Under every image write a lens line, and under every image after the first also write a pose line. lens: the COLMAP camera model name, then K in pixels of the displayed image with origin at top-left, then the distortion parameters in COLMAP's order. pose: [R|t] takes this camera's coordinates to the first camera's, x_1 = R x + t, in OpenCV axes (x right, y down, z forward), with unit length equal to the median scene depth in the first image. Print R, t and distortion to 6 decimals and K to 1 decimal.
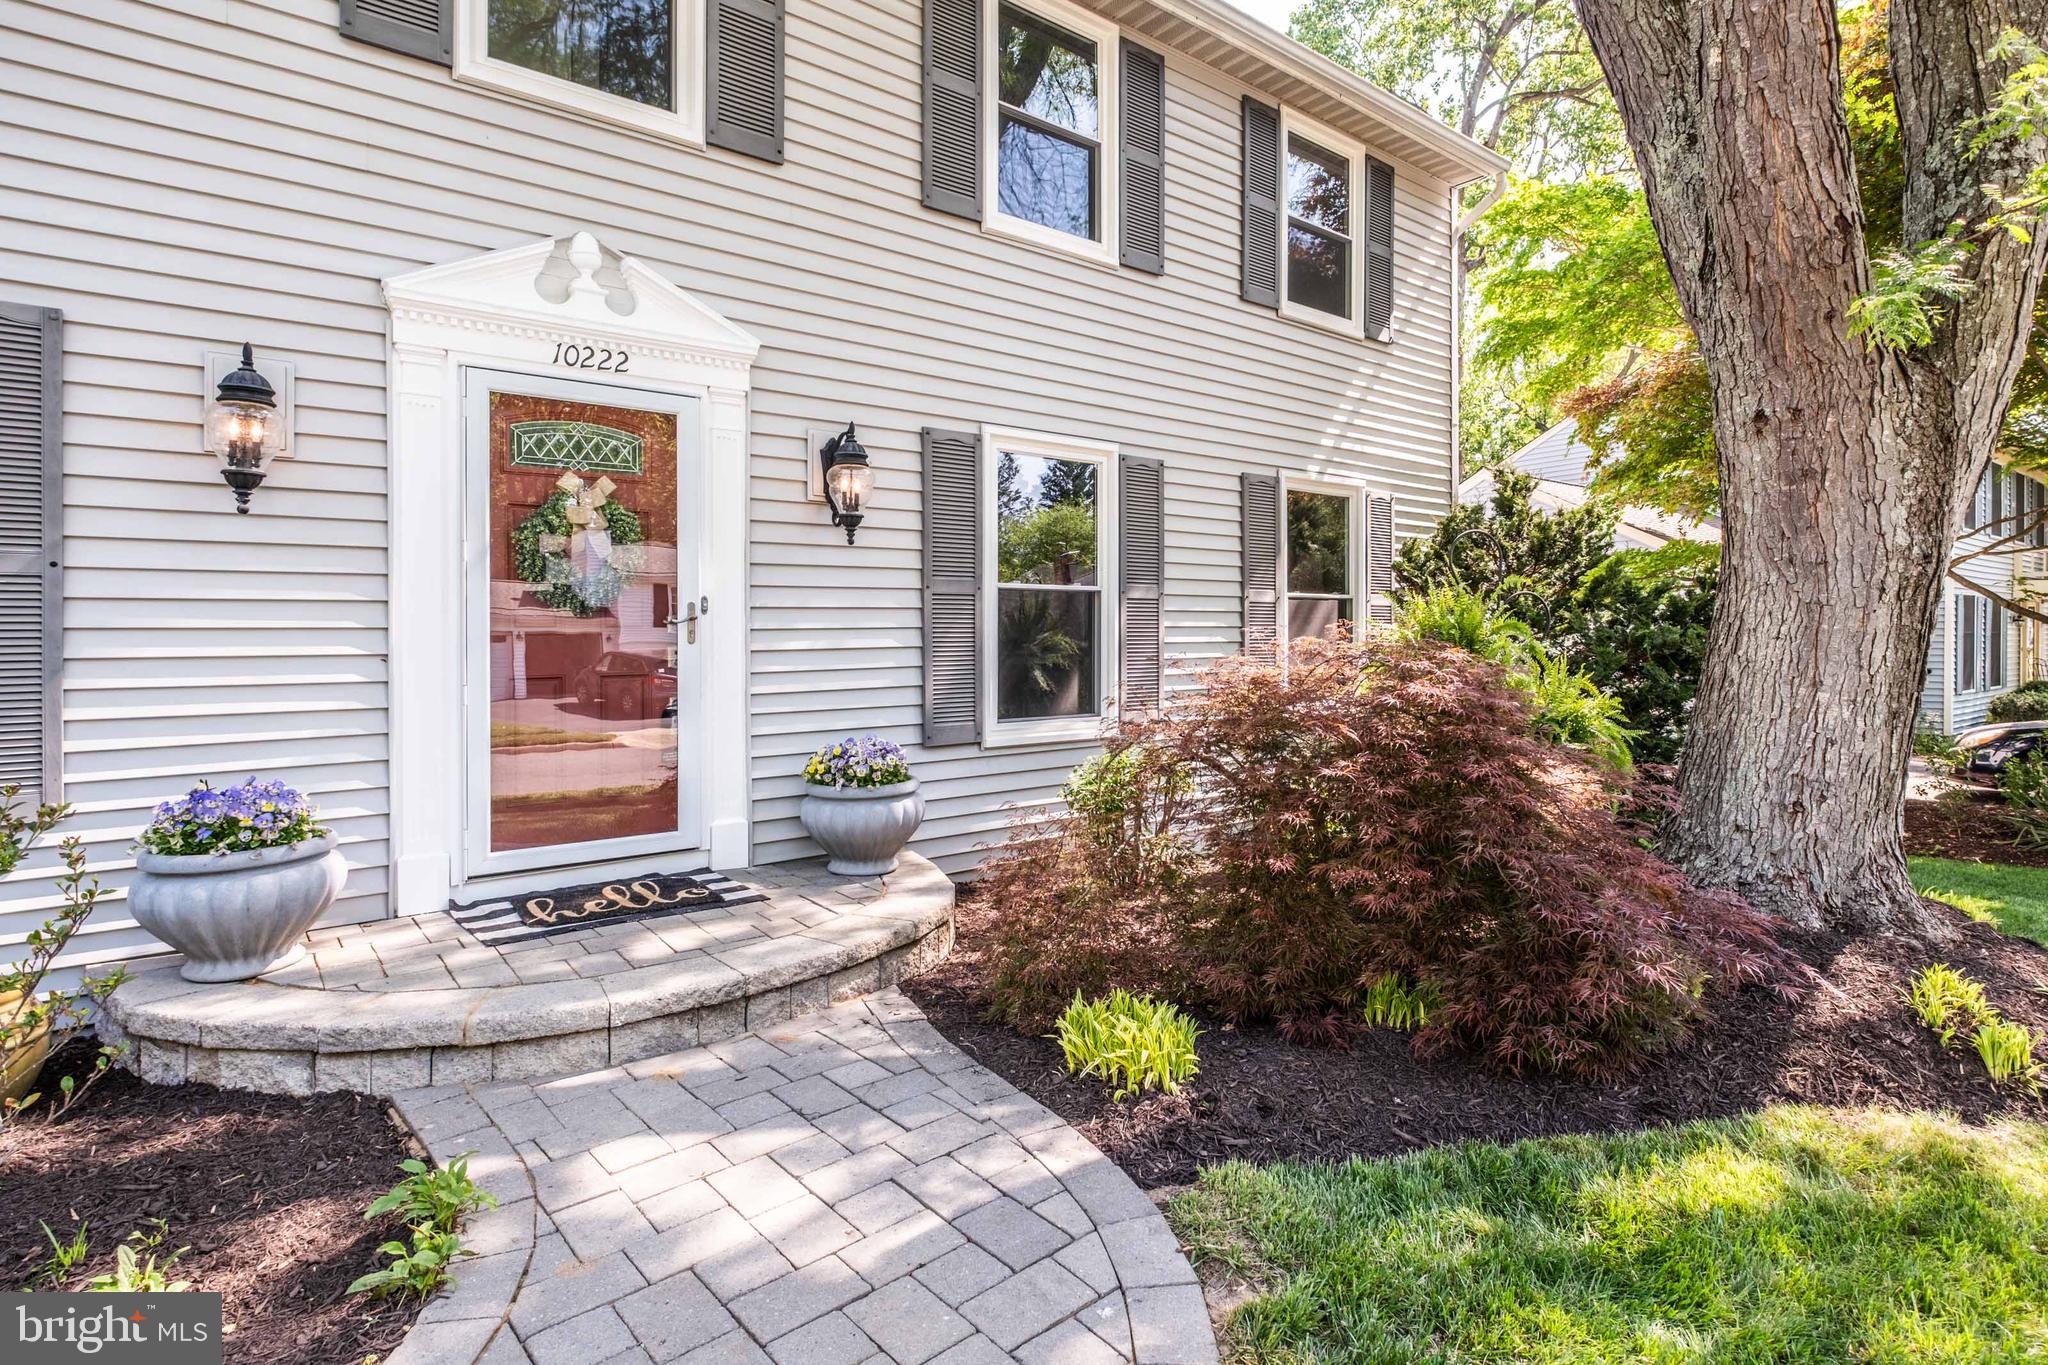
lens RADIAL K [[1070.9, 0, 1112.7], [0, 1070.9, 623.3], [0, 0, 1]] dist [-0.004950, -0.002266]
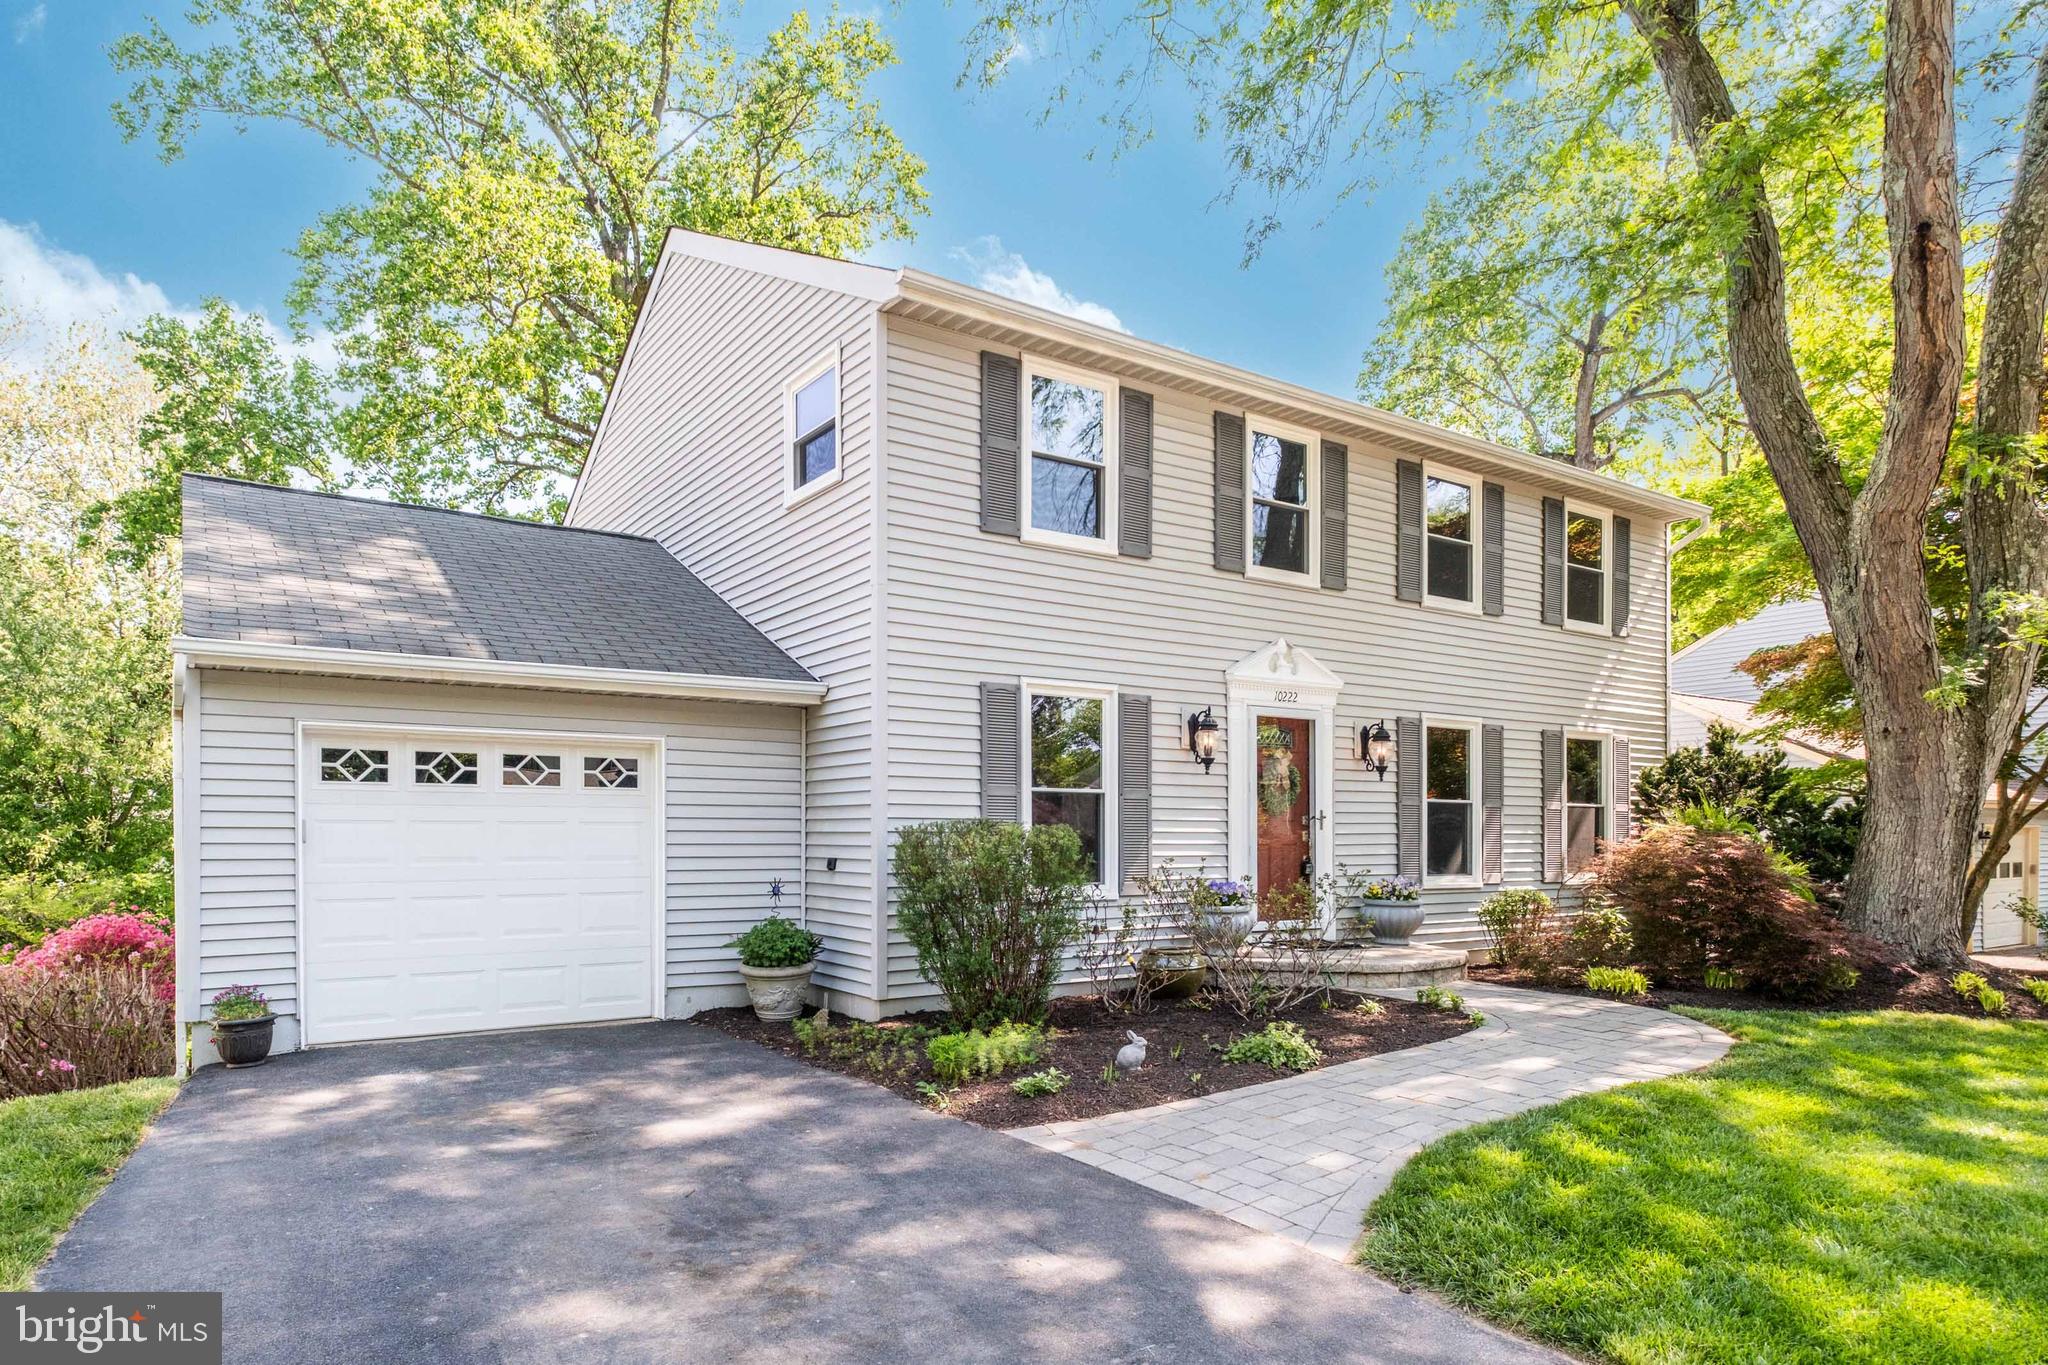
lens RADIAL K [[1202.8, 0, 955.9], [0, 1202.8, 795.1], [0, 0, 1]] dist [0.019533, -0.004856]
pose [[0.990278, 0.008788, -0.138824, -0.706497], [-0.011102, 0.999812, -0.015907, -0.003010], [0.138658, 0.017294, 0.990189, -1.308527]]
